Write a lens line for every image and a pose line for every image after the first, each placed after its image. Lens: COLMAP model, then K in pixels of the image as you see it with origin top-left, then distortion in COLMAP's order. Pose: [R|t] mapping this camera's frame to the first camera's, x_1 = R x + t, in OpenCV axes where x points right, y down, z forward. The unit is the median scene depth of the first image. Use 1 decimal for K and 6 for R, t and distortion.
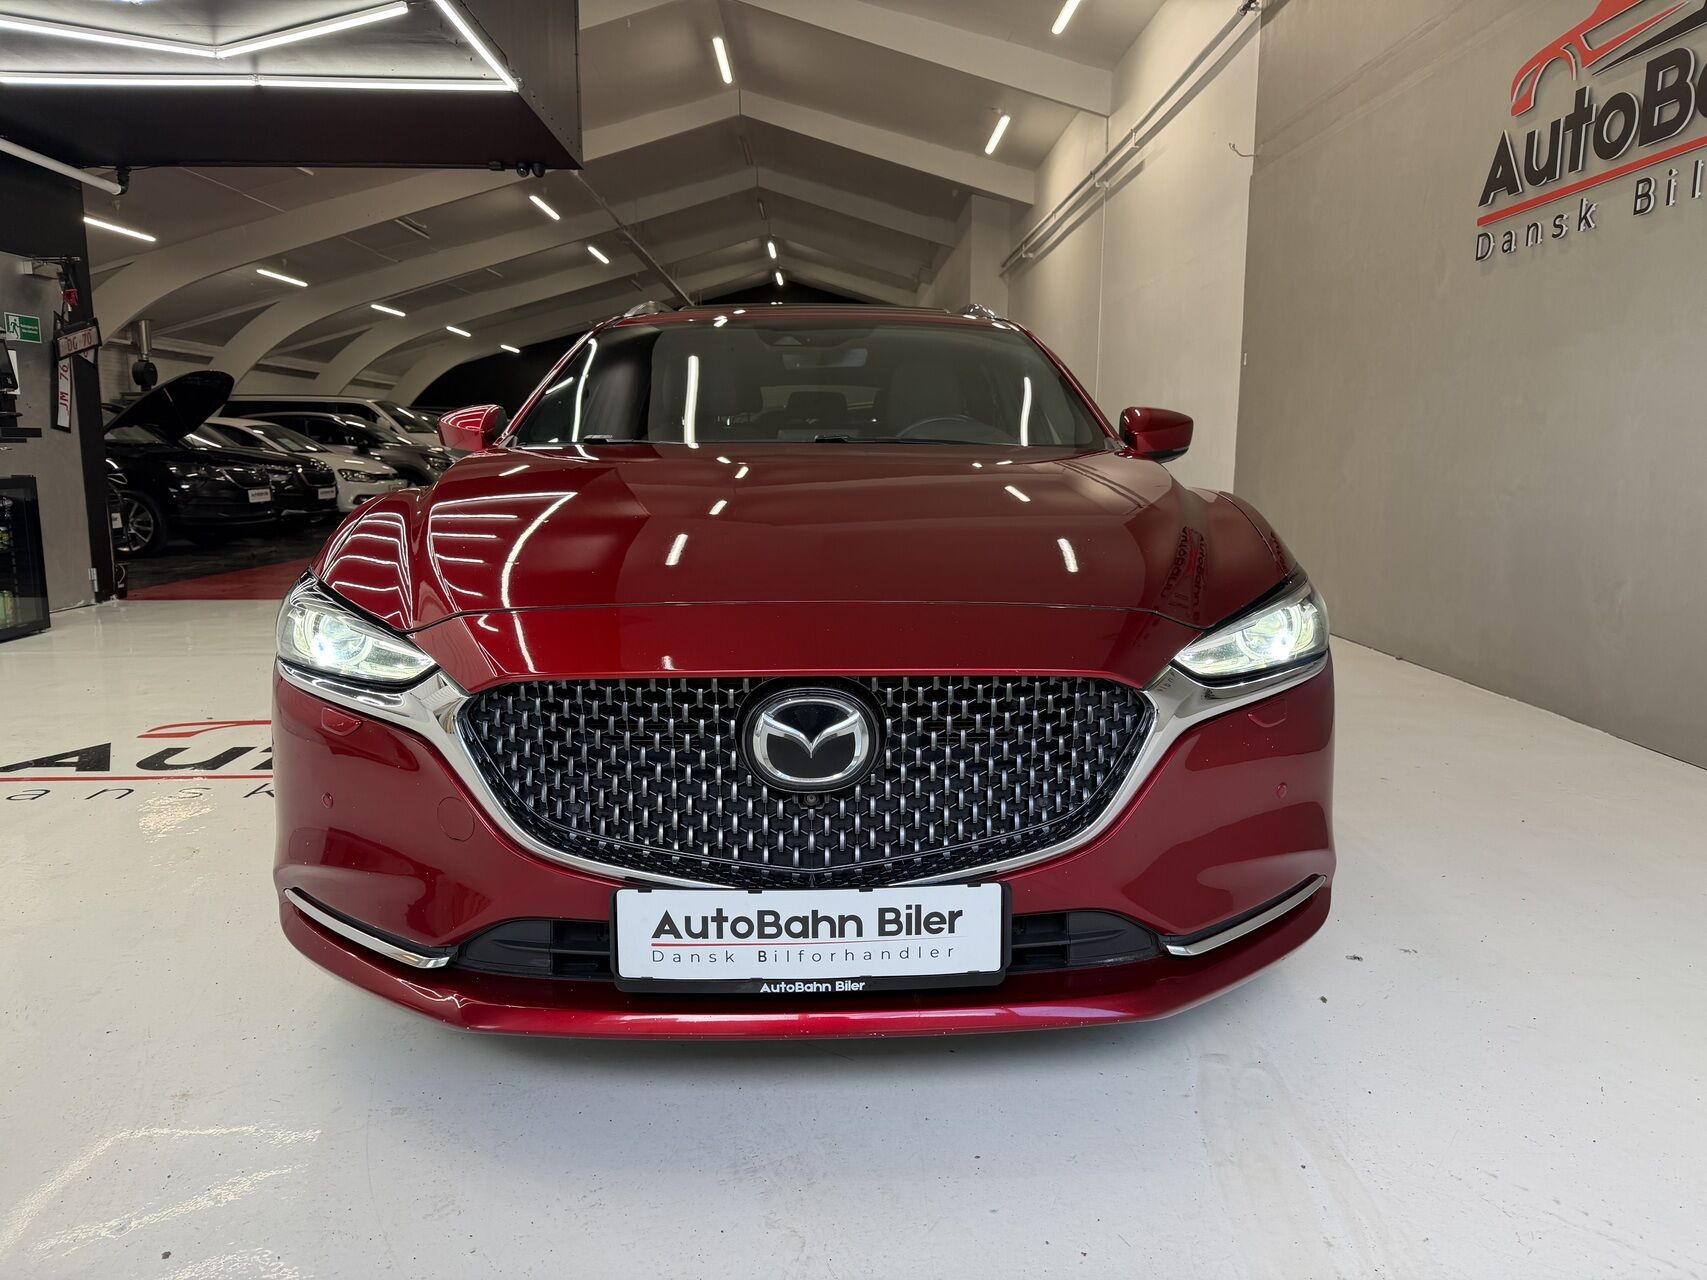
lens RADIAL K [[1186.7, 0, 859.1], [0, 1186.7, 620.1], [0, 0, 1]] dist [0.077606, -0.097914]
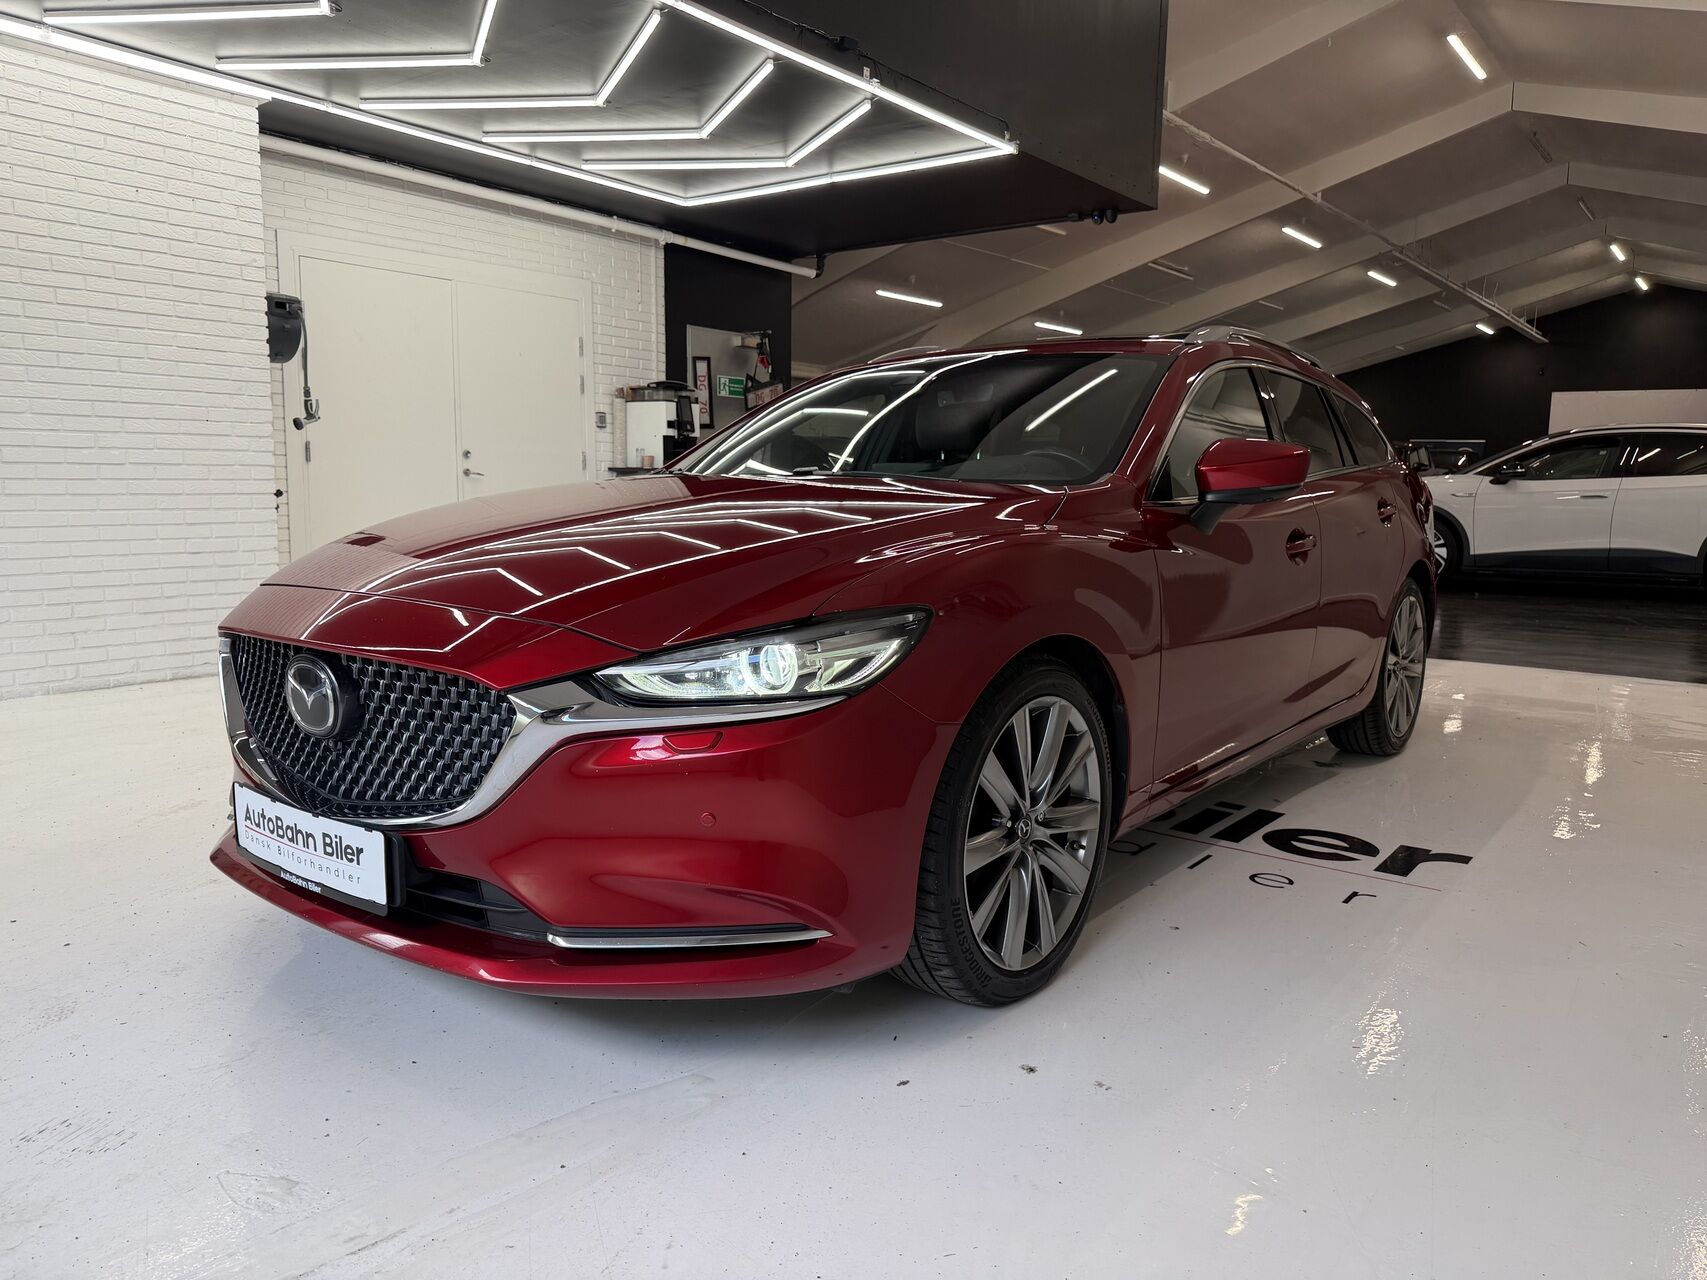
lens RADIAL K [[1198.4, 0, 853.5], [0, 1198.4, 640.0], [0, 0, 1]] dist [-0.005339, -0.010820]
pose [[0.770477, 0.093858, -0.630520, 1.050885], [-0.101289, 0.994561, 0.024275, -0.044651], [0.629369, 0.045161, 0.775793, 0.295514]]
